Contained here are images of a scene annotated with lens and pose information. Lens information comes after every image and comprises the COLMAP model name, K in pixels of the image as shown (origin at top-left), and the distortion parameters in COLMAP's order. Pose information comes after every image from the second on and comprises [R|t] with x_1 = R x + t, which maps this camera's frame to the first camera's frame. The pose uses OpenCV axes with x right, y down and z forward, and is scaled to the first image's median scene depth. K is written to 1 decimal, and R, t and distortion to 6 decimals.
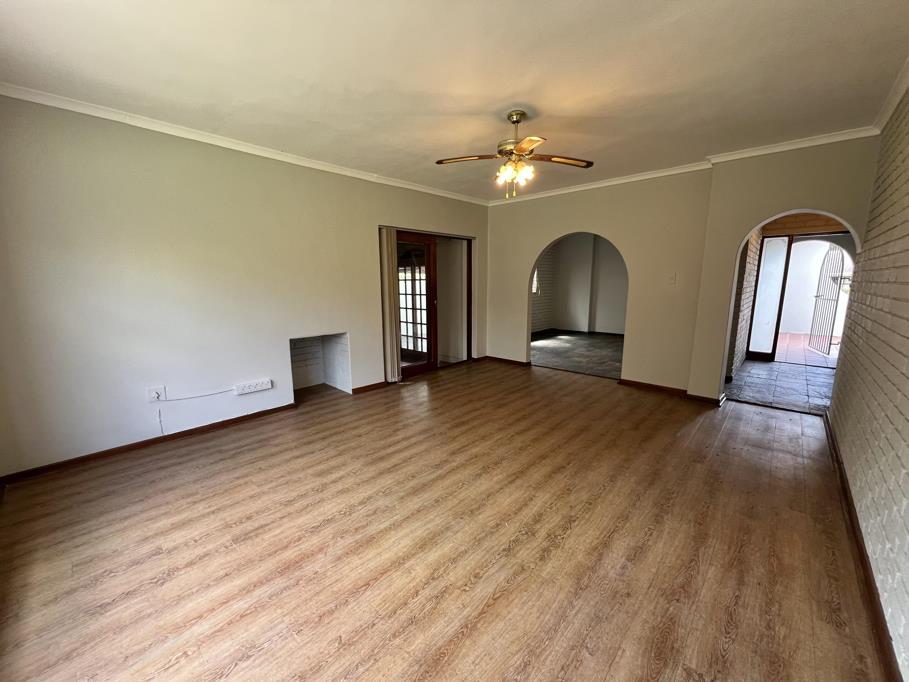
lens RADIAL K [[362.9, 0, 454.5], [0, 362.9, 341.0], [0, 0, 1]] dist [-0.002244, 0.000740]
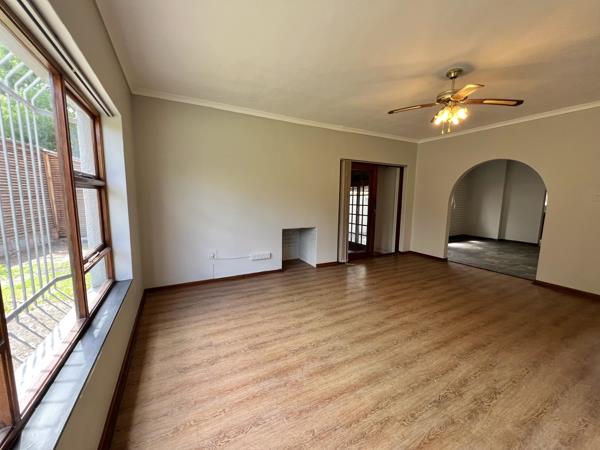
lens RADIAL K [[239.5, 0, 300.0], [0, 239.5, 225.0], [0, 0, 1]] dist [-0.002244, 0.000740]
pose [[0.946080, 0.056034, -0.319050, -0.055045], [-0.071027, 0.996841, -0.035545, 0.013359], [0.316051, 0.056290, 0.947071, 0.009737]]
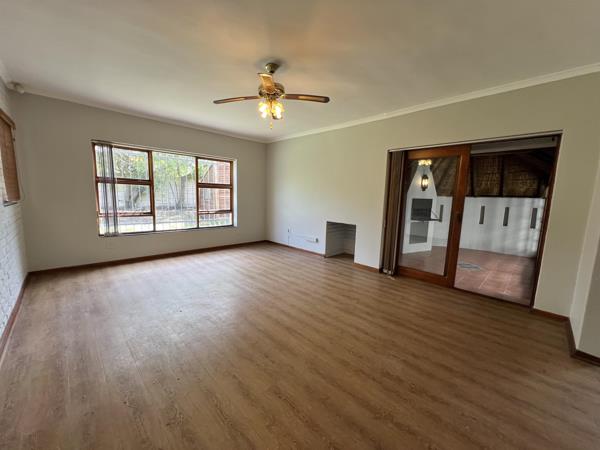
lens RADIAL K [[239.5, 0, 300.0], [0, 239.5, 225.0], [0, 0, 1]] dist [-0.002244, 0.000740]
pose [[-0.046325, 0.130245, -0.990399, 1.171764], [-0.193539, 0.971507, 0.136813, -0.189321], [0.979998, 0.198019, -0.019797, 1.268231]]
